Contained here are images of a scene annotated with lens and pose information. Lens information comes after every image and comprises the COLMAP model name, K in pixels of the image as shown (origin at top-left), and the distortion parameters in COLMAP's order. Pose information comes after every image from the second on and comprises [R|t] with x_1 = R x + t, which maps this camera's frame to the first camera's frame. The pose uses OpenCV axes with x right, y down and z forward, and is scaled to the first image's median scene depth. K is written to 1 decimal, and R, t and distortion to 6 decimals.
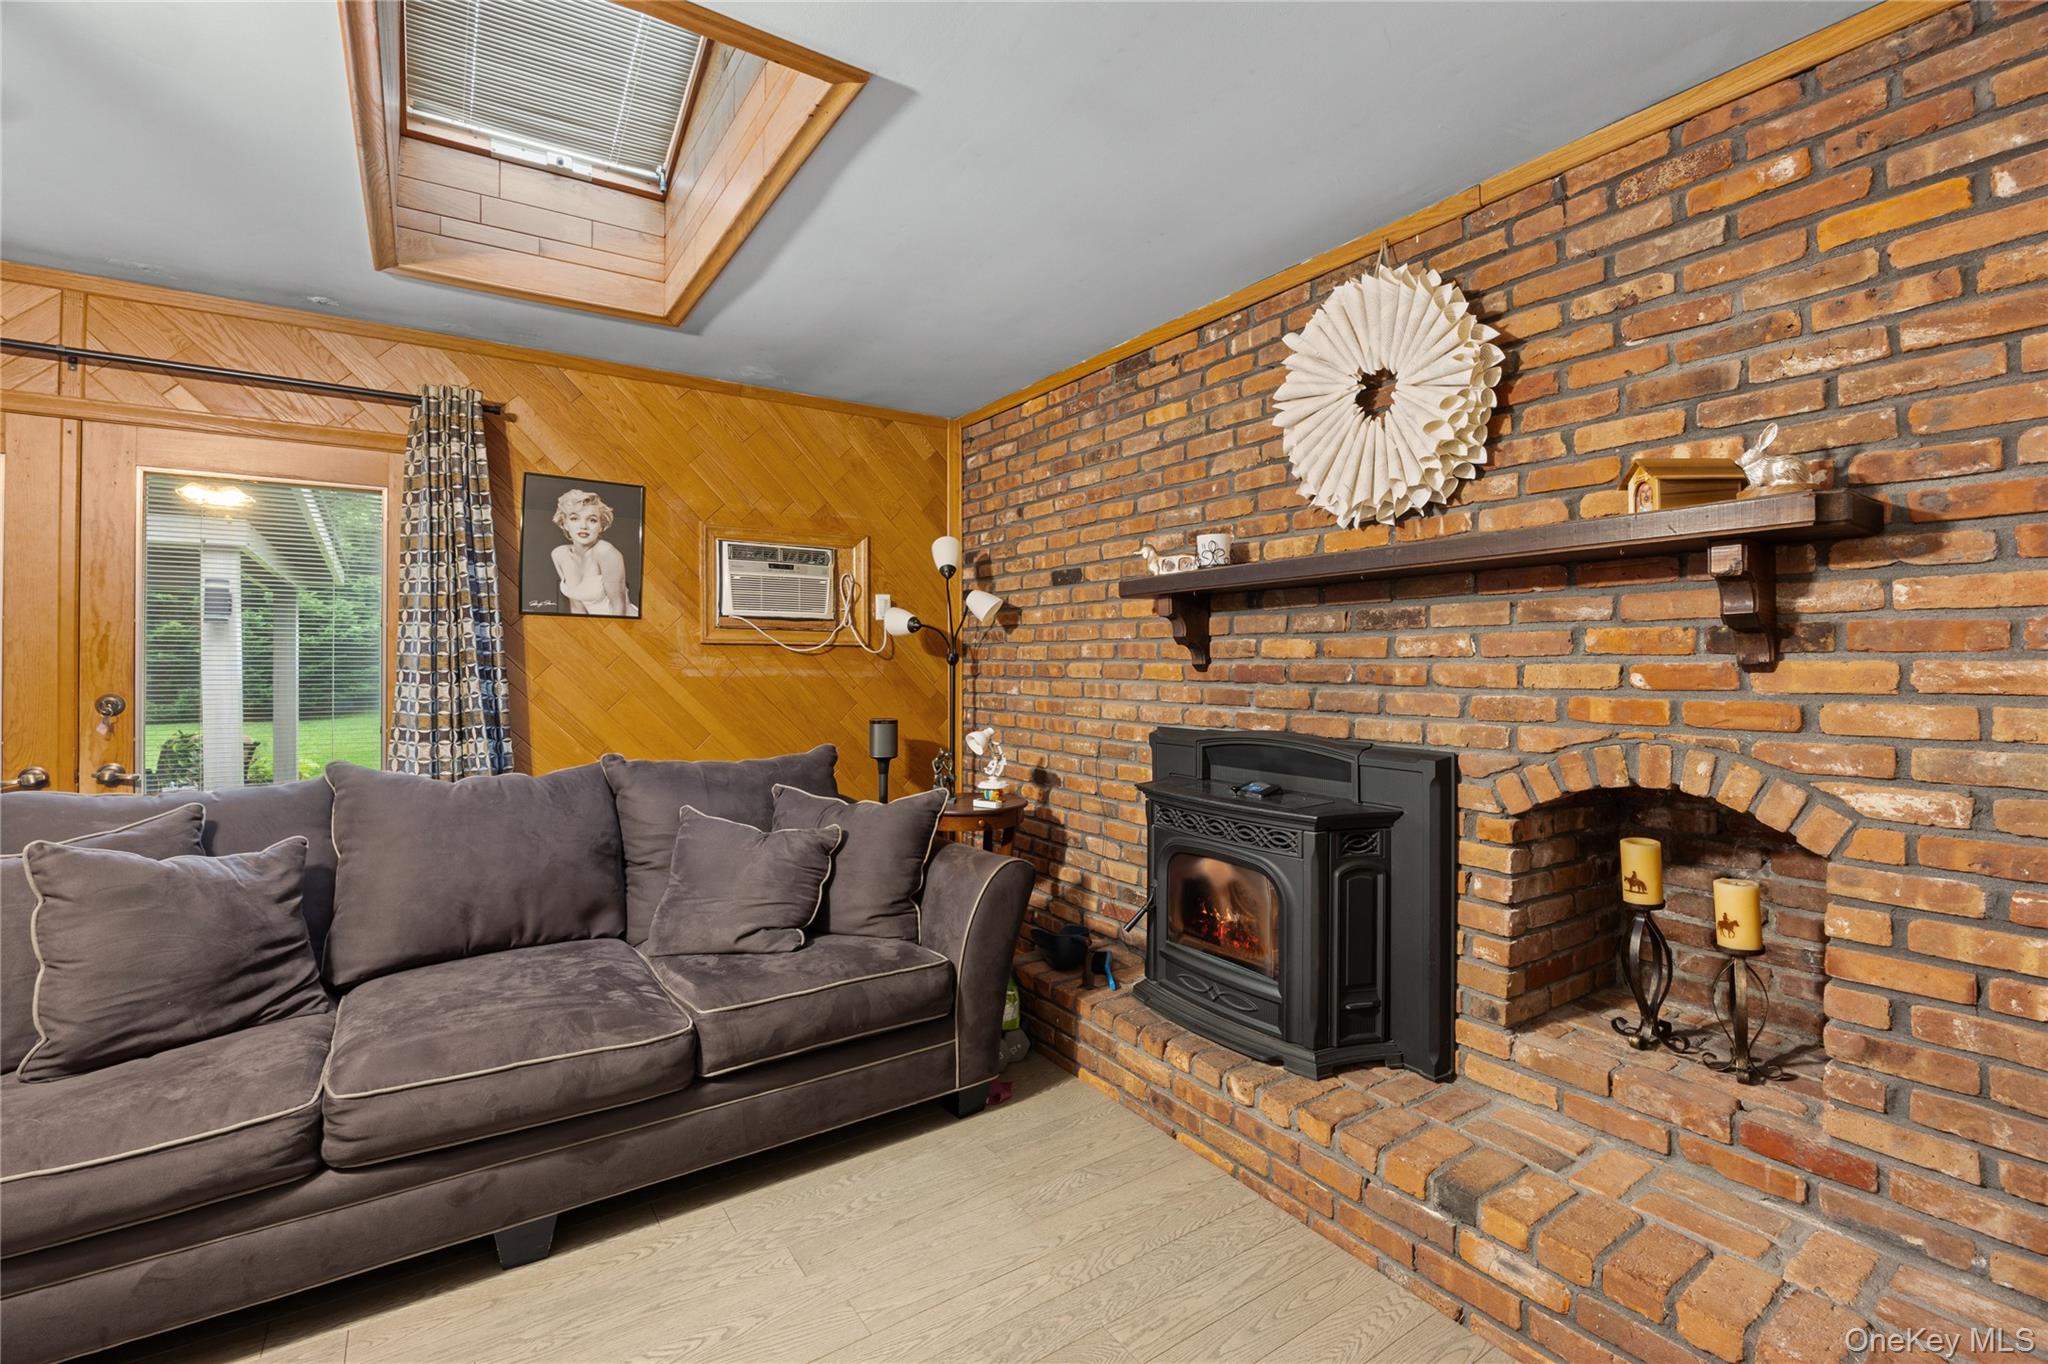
lens RADIAL K [[923.1, 0, 1024.9], [0, 923.1, 673.2], [0, 0, 1]] dist [-0.001369, -0.000110]
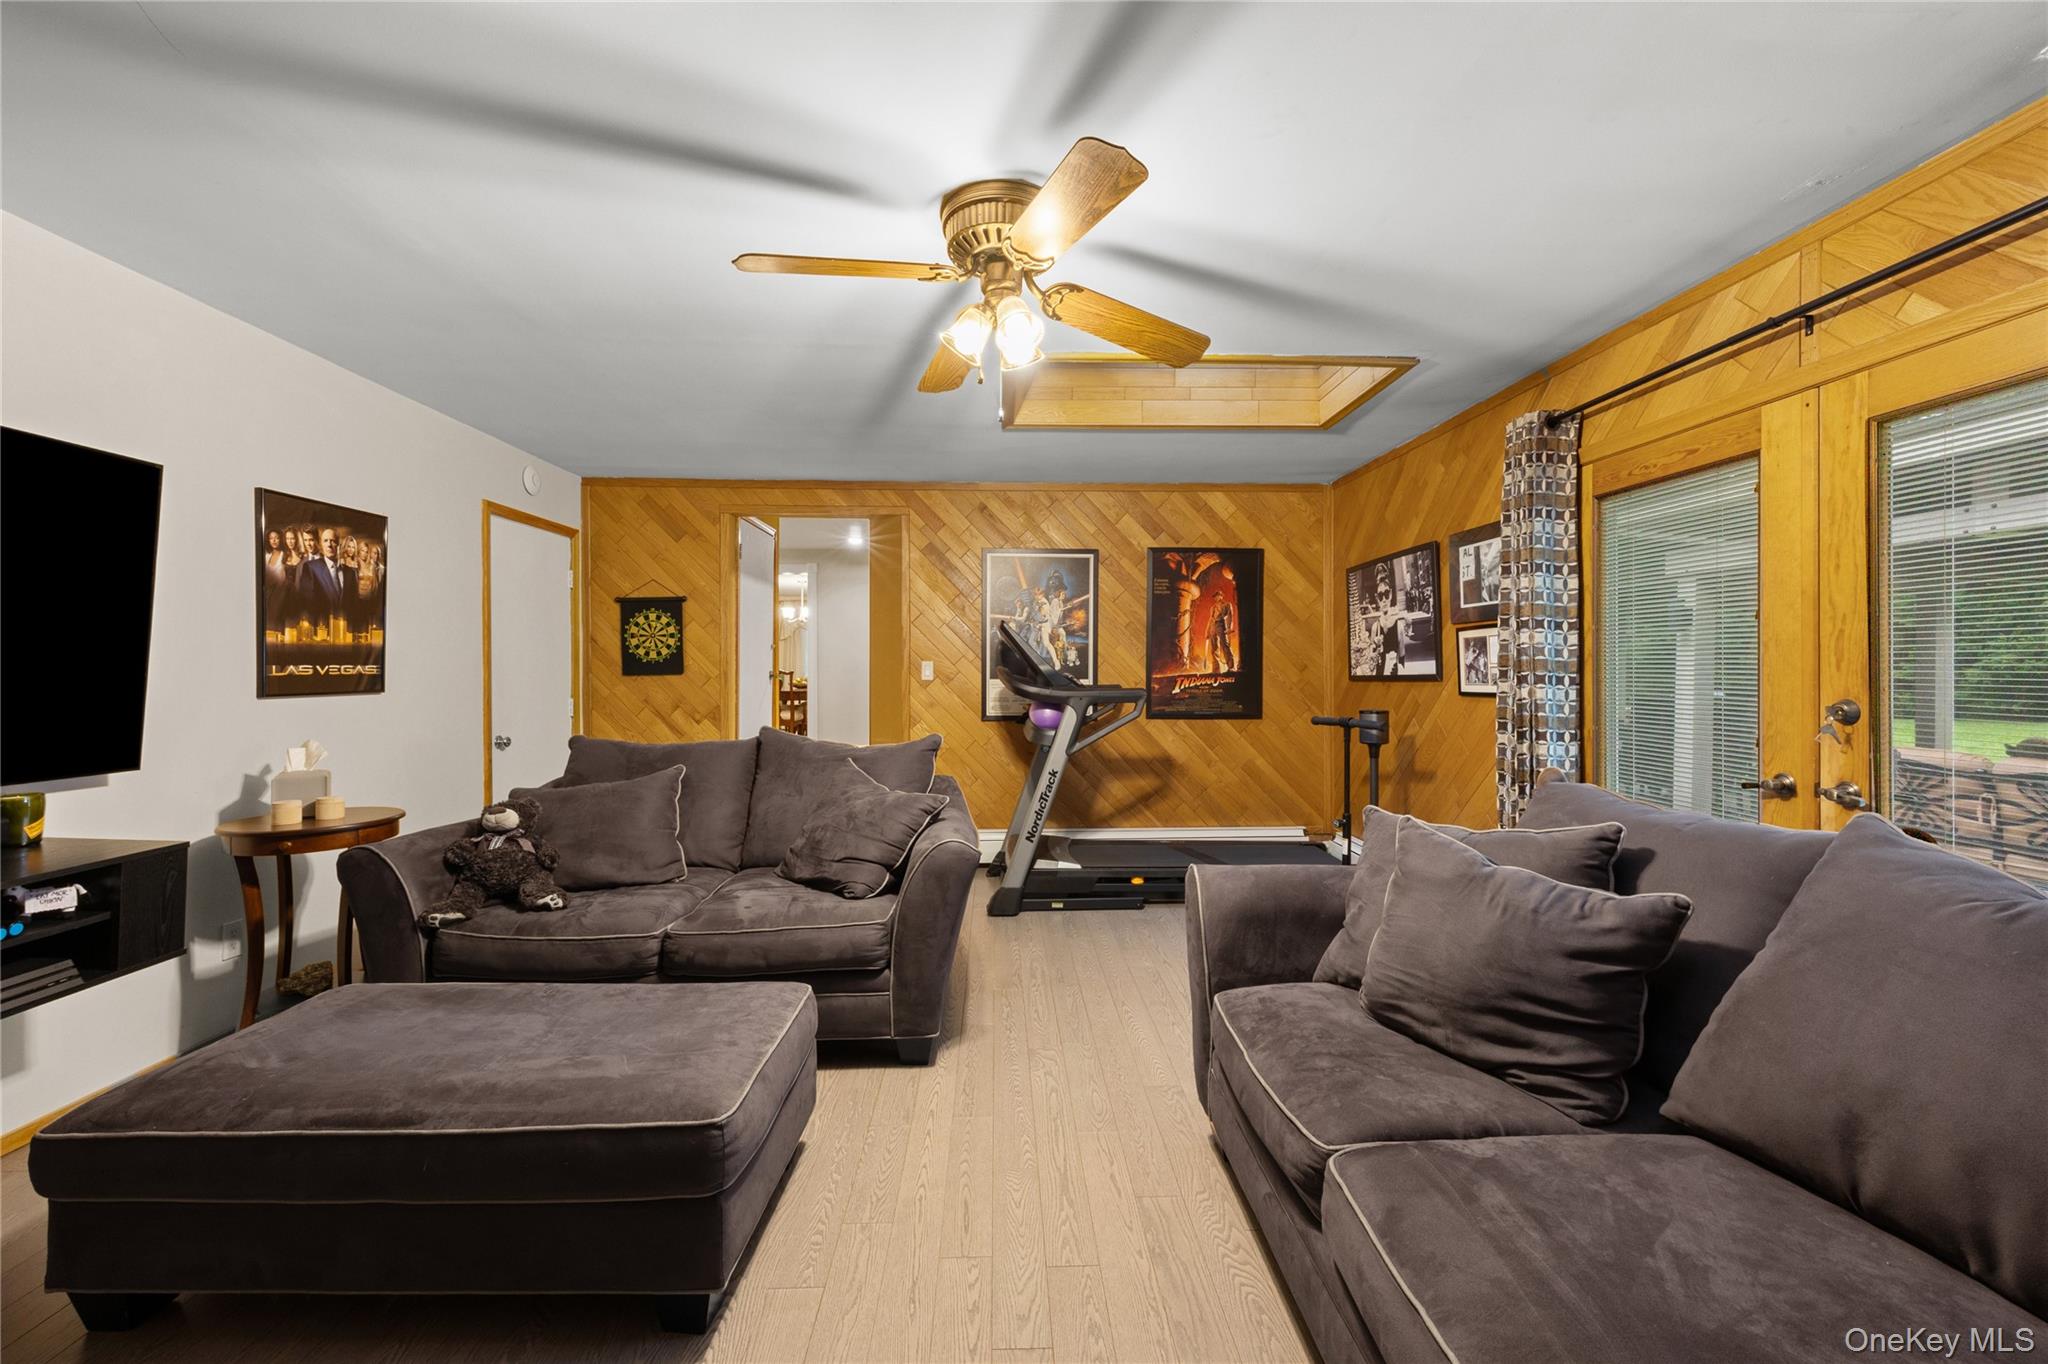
lens RADIAL K [[811.1, 0, 1023.9], [0, 811.1, 669.4], [0, 0, 1]] dist [0.000486, -0.000207]
pose [[-0.539599, 0.001471, -0.841921, 0.040200], [-0.007169, 0.999954, 0.006342, -0.004097], [0.841892, 0.009458, -0.539564, 0.813195]]
